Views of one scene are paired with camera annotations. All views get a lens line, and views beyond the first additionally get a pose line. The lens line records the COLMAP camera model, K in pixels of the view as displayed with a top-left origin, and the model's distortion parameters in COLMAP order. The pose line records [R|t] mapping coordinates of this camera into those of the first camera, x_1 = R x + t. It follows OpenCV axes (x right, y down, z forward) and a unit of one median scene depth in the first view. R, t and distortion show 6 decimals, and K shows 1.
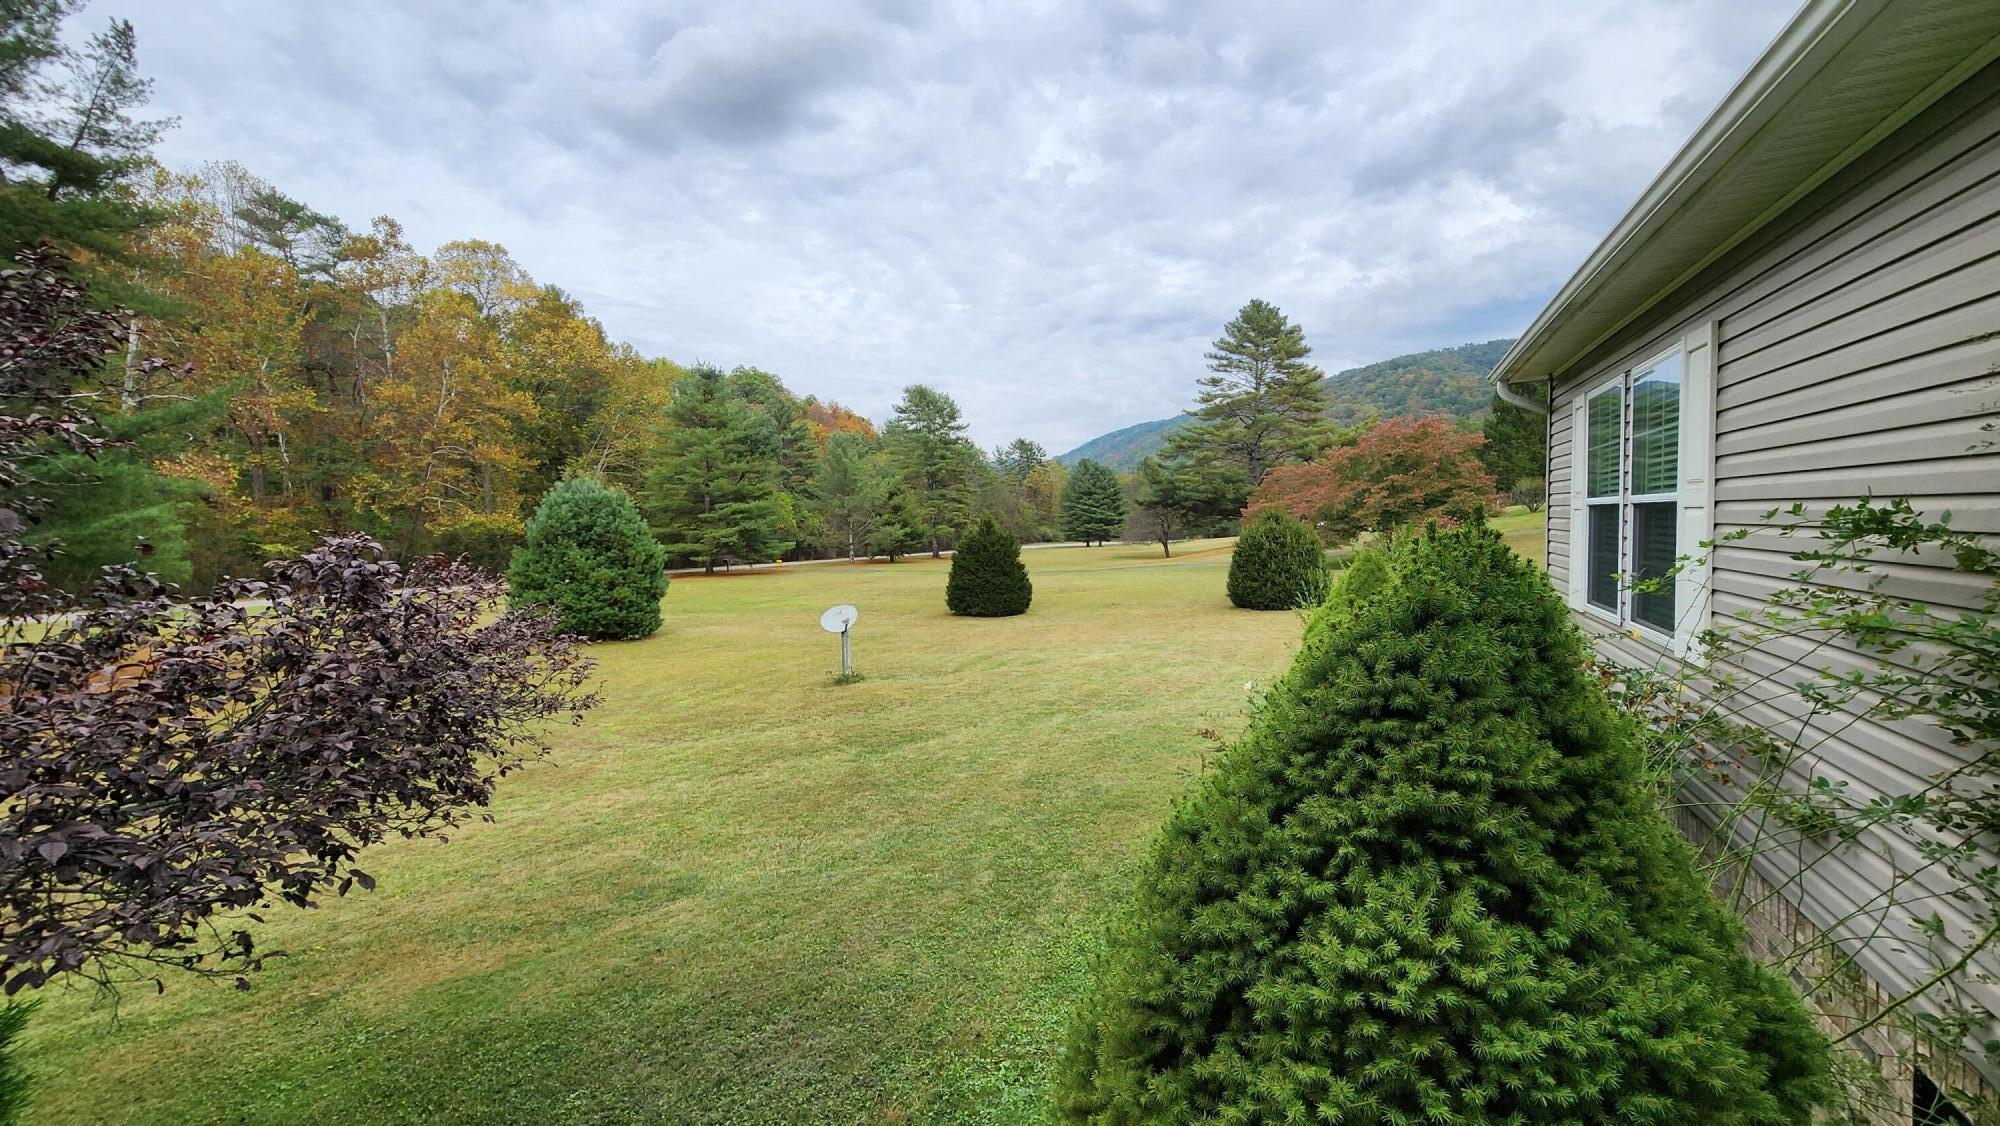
lens RADIAL K [[817.9, 0, 1003.7], [0, 817.9, 575.1], [0, 0, 1]] dist [0.000971, -0.000256]
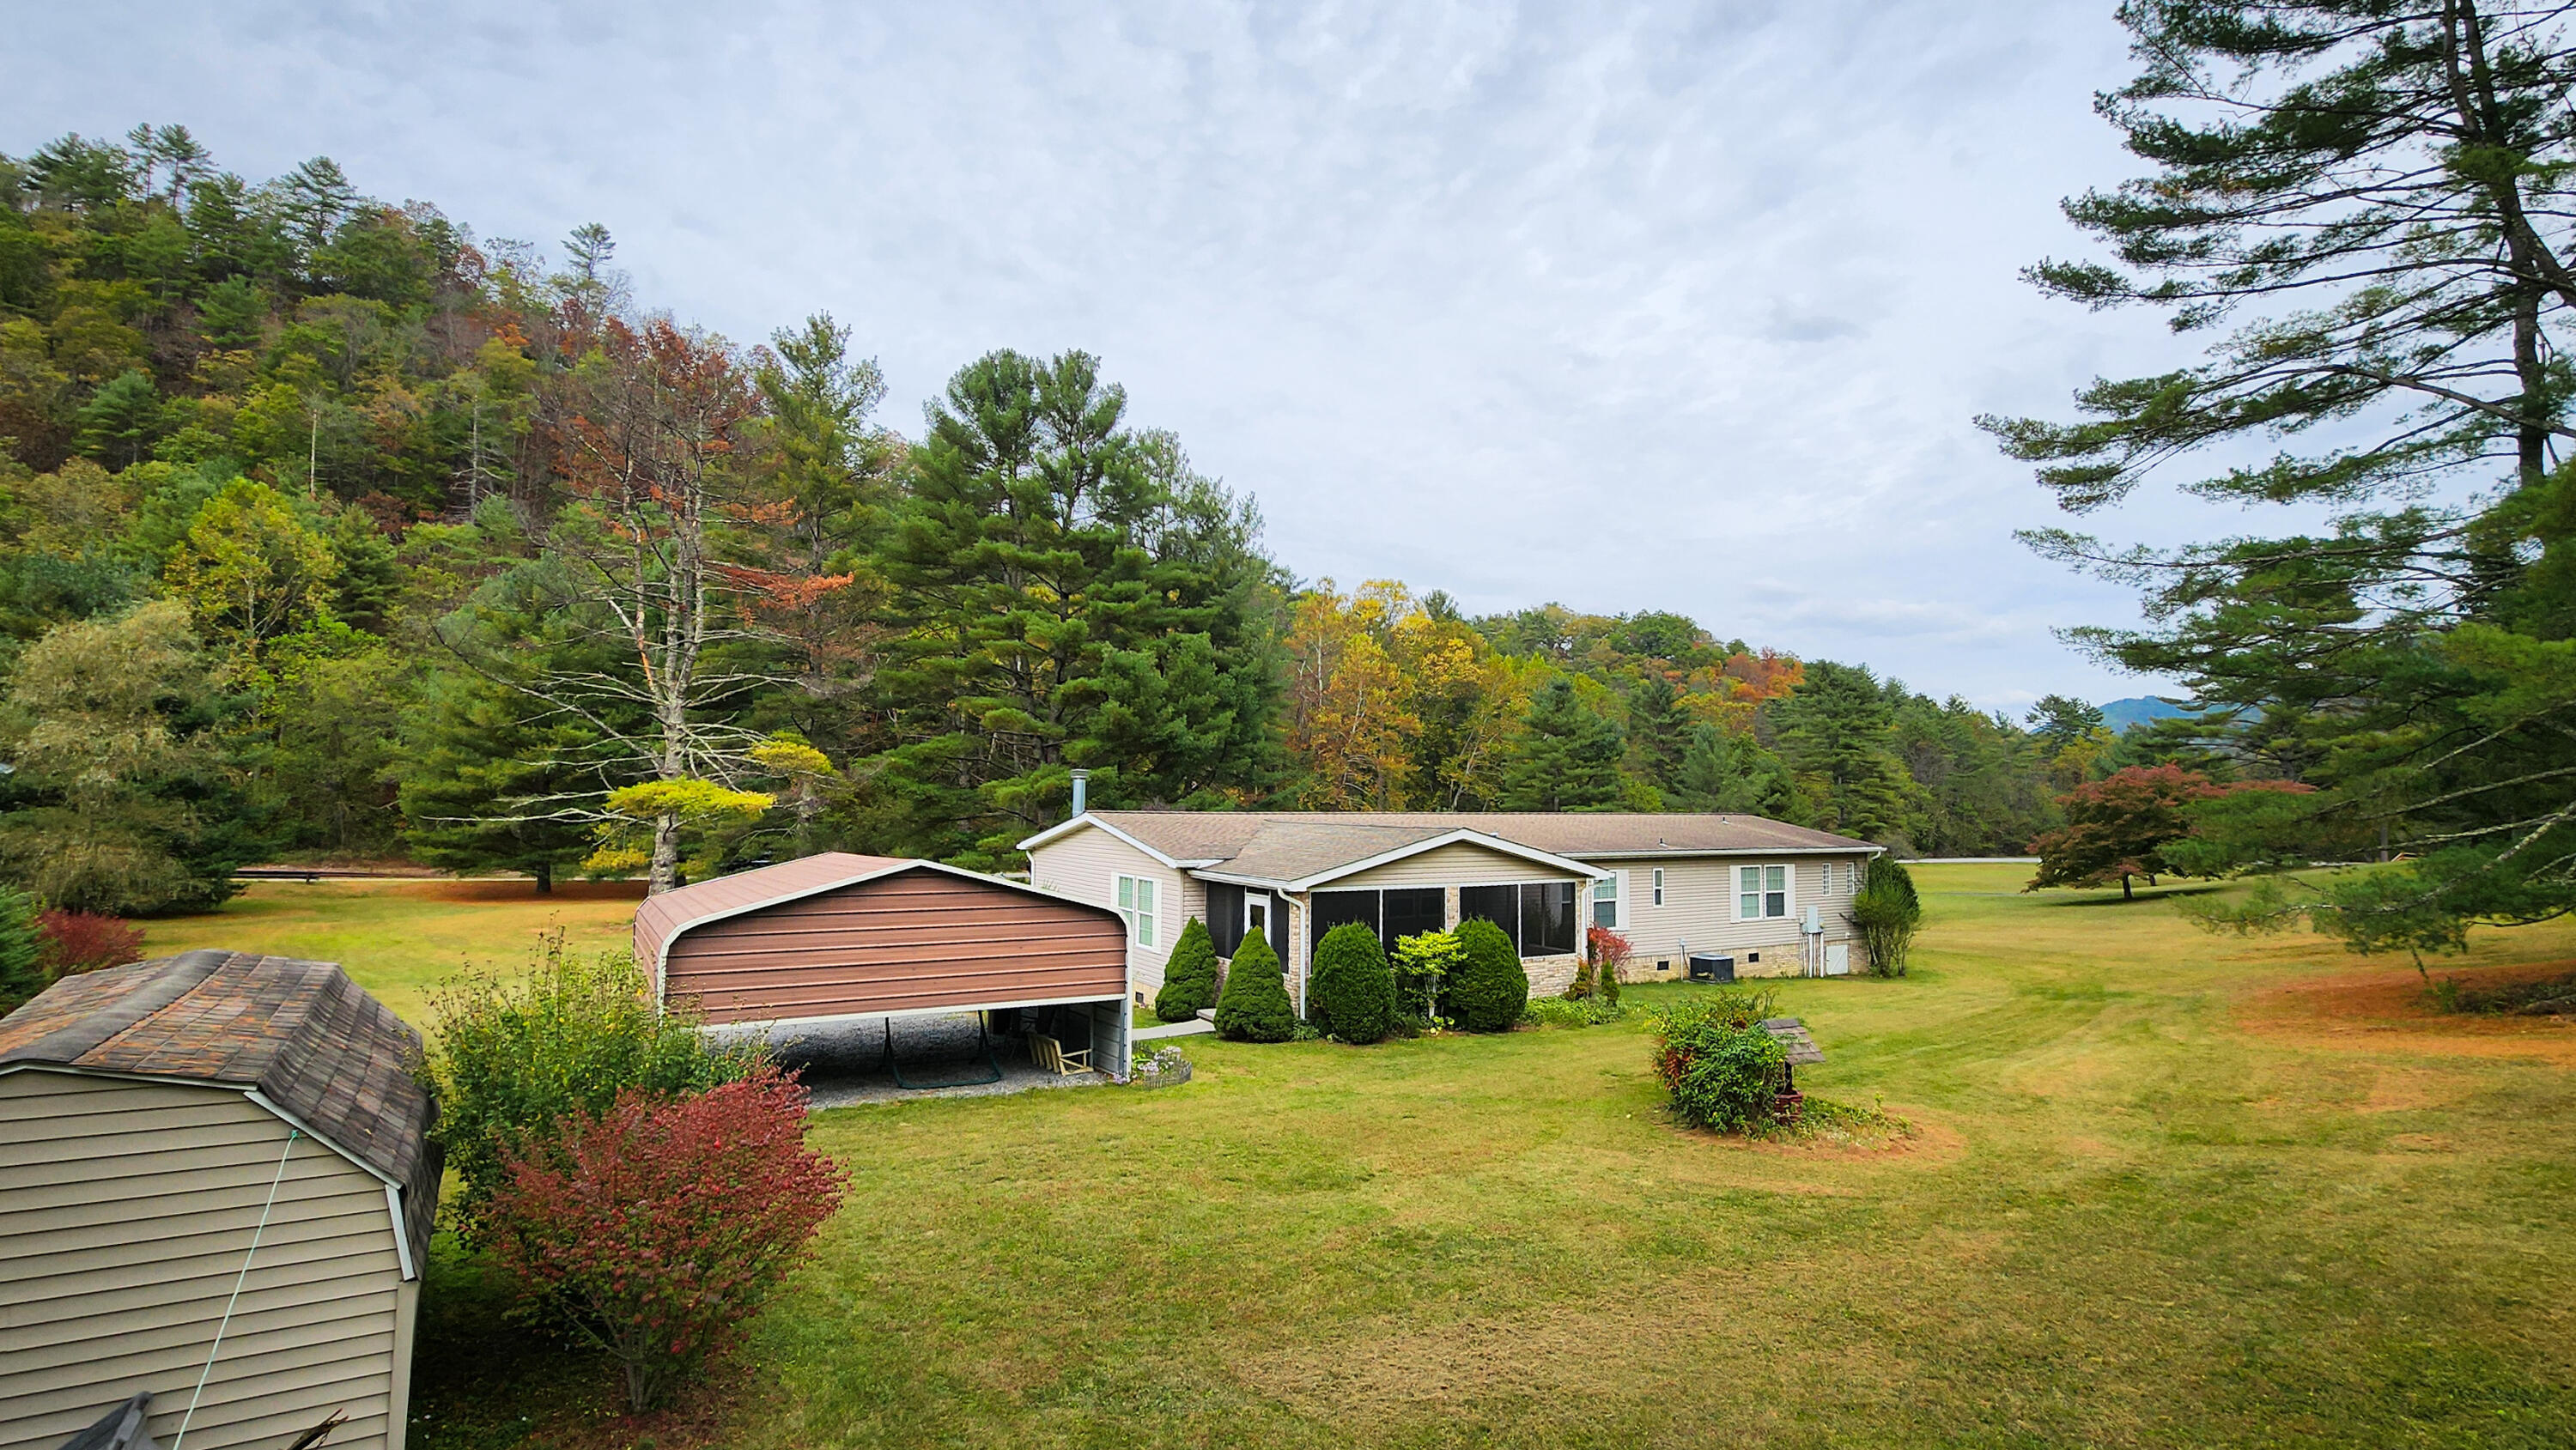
lens RADIAL K [[1210.2, 0, 1293.7], [0, 1210.2, 731.7], [0, 0, 1]] dist [-0.000671, -0.000312]
pose [[0.818140, -0.001262, -0.575018, 0.215258], [-0.065494, 0.993286, -0.095364, -0.007108], [0.571277, 0.115682, 0.812564, -0.396983]]
